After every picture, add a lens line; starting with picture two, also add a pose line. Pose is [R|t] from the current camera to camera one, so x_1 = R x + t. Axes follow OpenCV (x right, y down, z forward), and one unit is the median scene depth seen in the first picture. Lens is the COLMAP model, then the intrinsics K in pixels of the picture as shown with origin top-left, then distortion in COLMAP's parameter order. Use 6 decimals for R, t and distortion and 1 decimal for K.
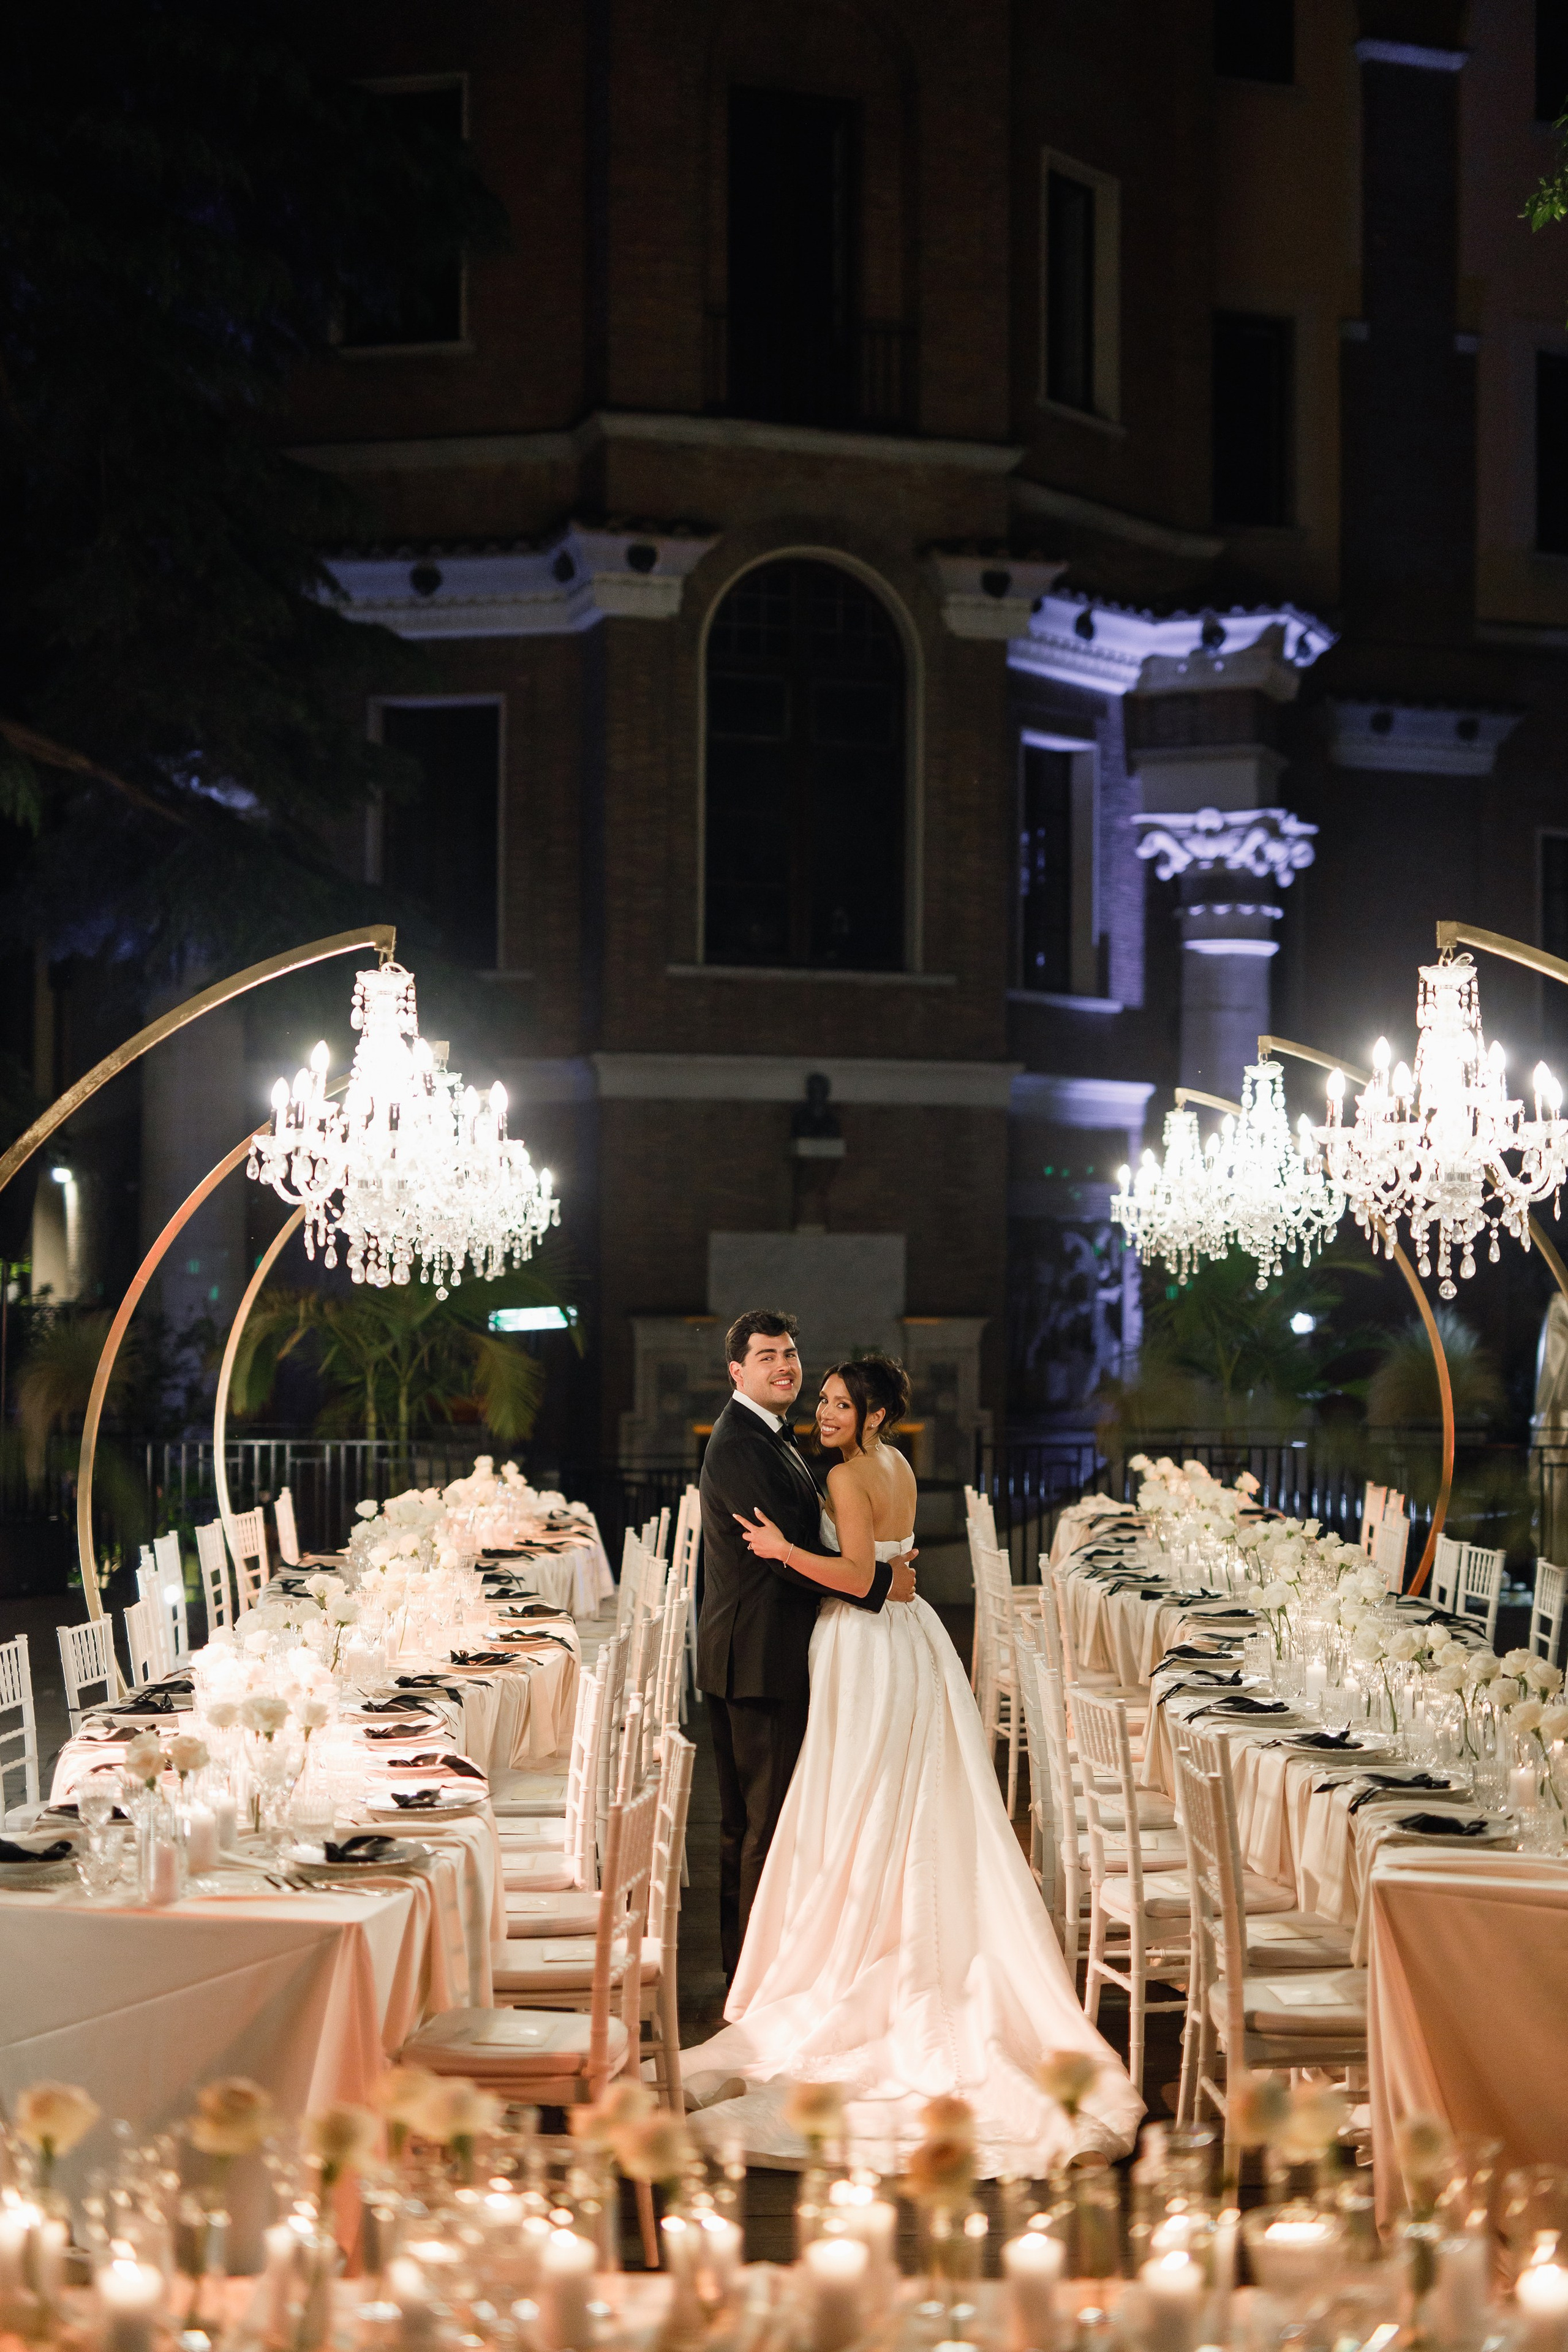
lens RADIAL K [[3344.7, 0, 821.8], [0, 3344.7, 1172.8], [0, 0, 1]] dist [-0.000231, -0.019374]
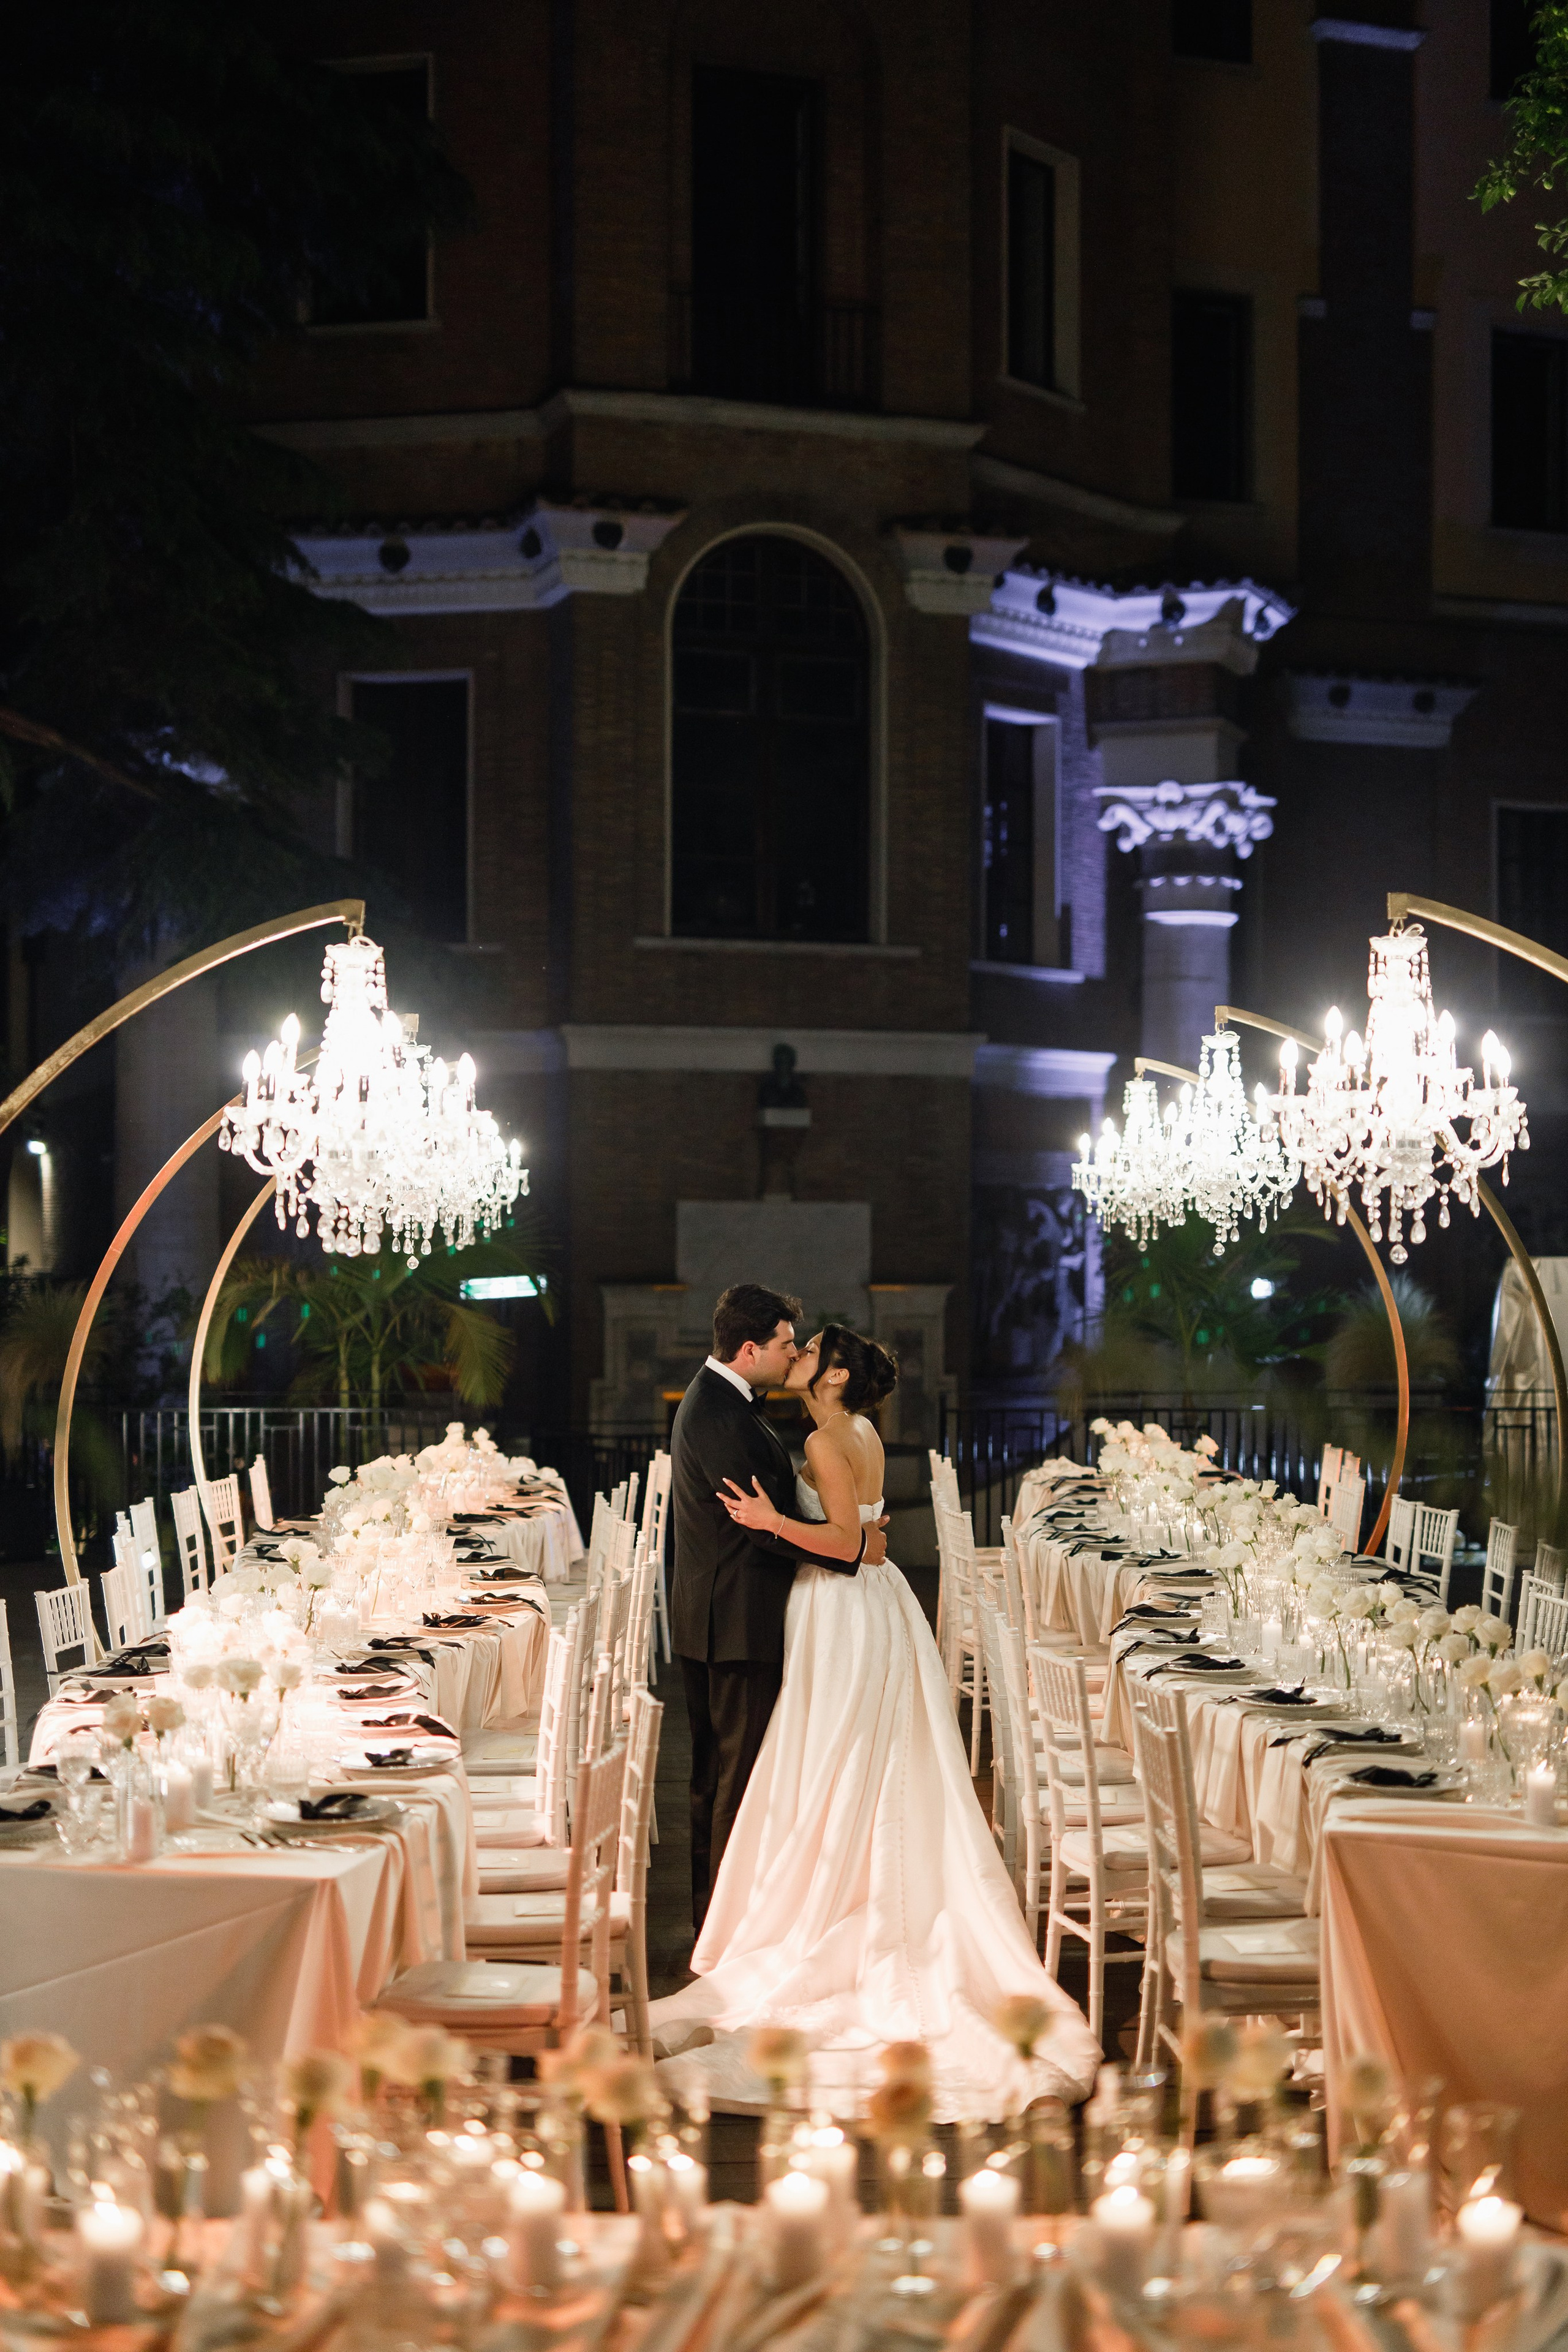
lens RADIAL K [[3305.3, 0, 819.9], [0, 3305.3, 1179.1], [0, 0, 1]] dist [-0.003024, -0.016340]
pose [[0.999950, -0.003760, 0.009231, 0.001322], [0.003656, 0.999931, 0.011160, 0.000085], [-0.009272, -0.011126, 0.999895, -0.005980]]
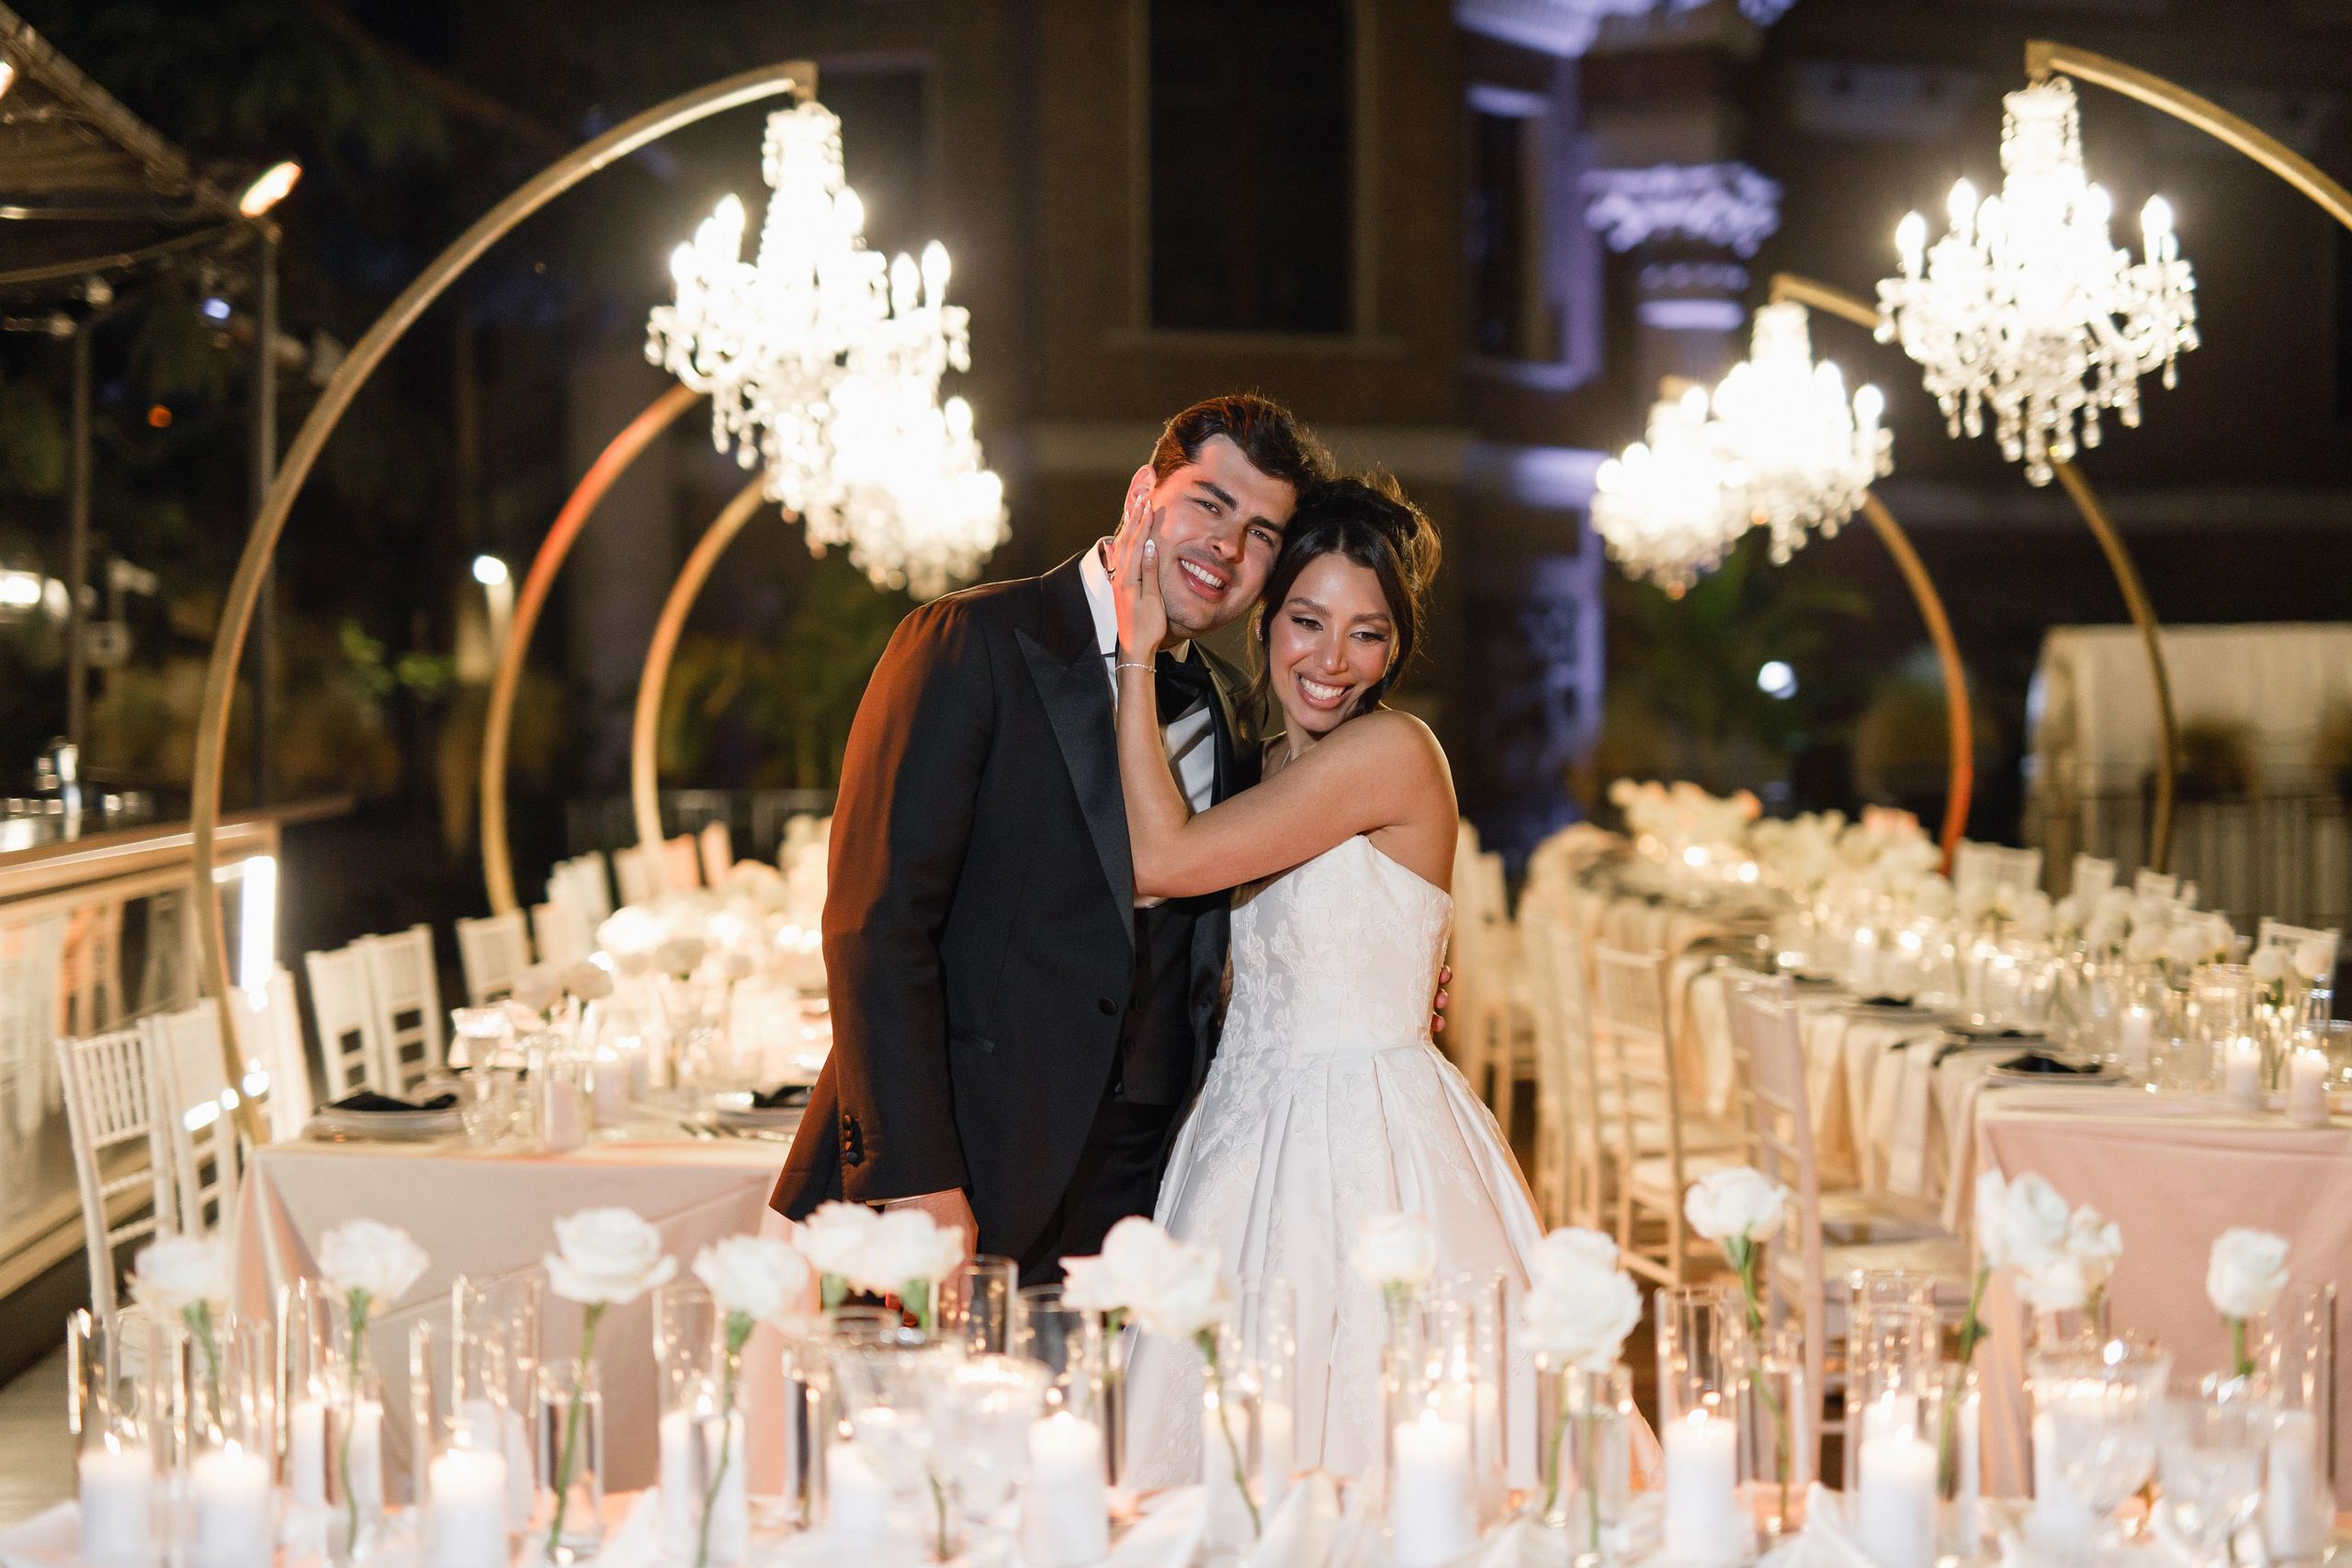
lens RADIAL K [[3344.4, 0, 1181.6], [0, 3344.4, 817.9], [0, 0, 1]] dist [-0.000231, -0.019374]
pose [[0.999664, -0.010976, -0.023491, -0.014292], [0.012468, 0.997850, 0.064342, 0.063789], [0.022735, -0.064613, 0.997651, 0.126235]]
